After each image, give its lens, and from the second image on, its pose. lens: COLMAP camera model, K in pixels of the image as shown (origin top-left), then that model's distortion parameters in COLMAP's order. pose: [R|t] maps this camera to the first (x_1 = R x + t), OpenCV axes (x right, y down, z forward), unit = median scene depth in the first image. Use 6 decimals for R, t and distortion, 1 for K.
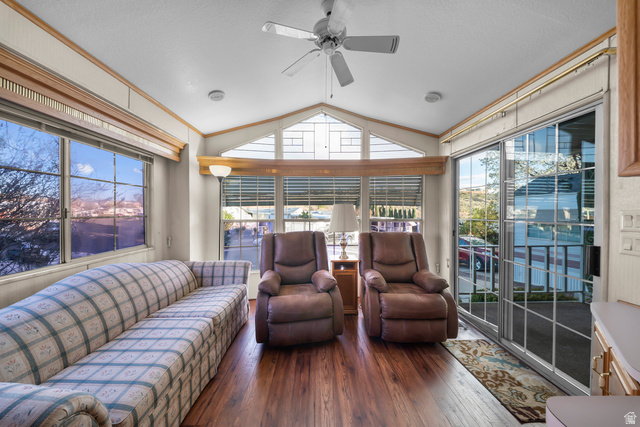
lens RADIAL K [[225.8, 0, 319.6], [0, 225.8, 213.5], [0, 0, 1]] dist [0.001958, -0.002939]
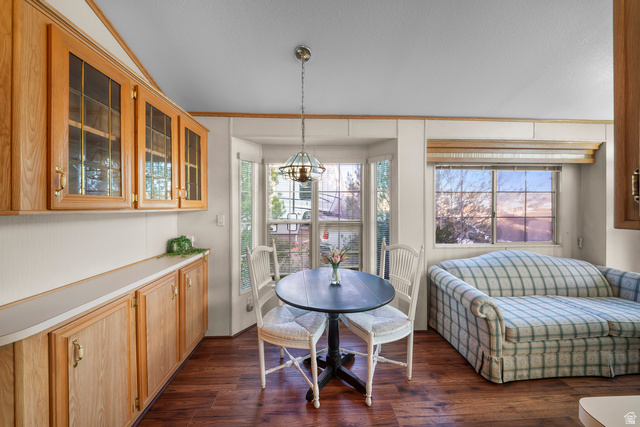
lens RADIAL K [[225.8, 0, 319.2], [0, 225.8, 207.3], [0, 0, 1]] dist [0.001958, -0.002939]
pose [[0.035769, 0.004065, -0.999352, 0.375272], [-0.009253, 0.999950, 0.003736, -0.034064], [0.999317, 0.009113, 0.035805, -0.268680]]
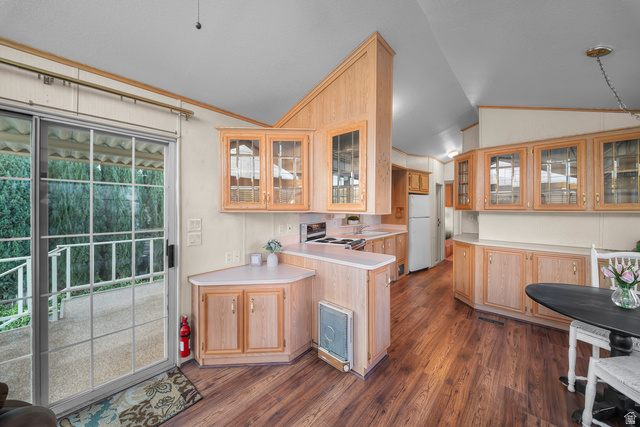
lens RADIAL K [[225.8, 0, 318.1], [0, 225.8, 207.8], [0, 0, 1]] dist [0.001958, -0.002939]
pose [[-0.725207, -0.000794, 0.688531, -0.223196], [0.000737, 0.999998, 0.001930, -0.052180], [-0.688531, 0.001907, -0.725204, 0.862389]]
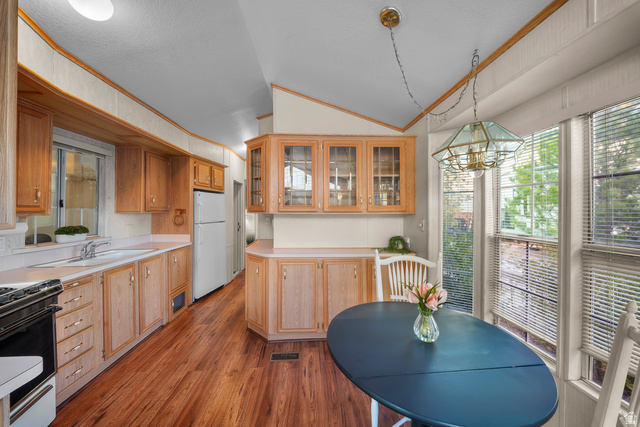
lens RADIAL K [[225.8, 0, 316.5], [0, 225.8, 210.0], [0, 0, 1]] dist [0.001958, -0.002939]
pose [[-0.999750, 0.001069, -0.022340, -0.170783], [0.001027, 0.999998, 0.001904, -0.048811], [0.022342, 0.001880, -0.999749, 0.281729]]
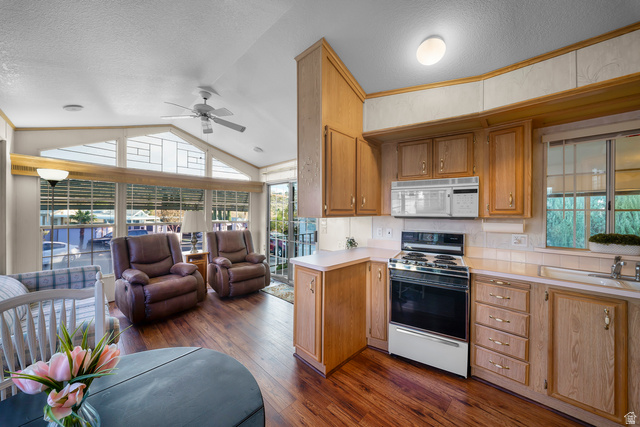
lens RADIAL K [[225.8, 0, 319.0], [0, 225.8, 212.3], [0, 0, 1]] dist [0.001958, -0.002939]
pose [[0.709666, 0.006267, 0.704510, -0.391551], [-0.005516, 0.999979, -0.003339, -0.043121], [-0.704516, -0.001517, 0.709686, -0.565903]]
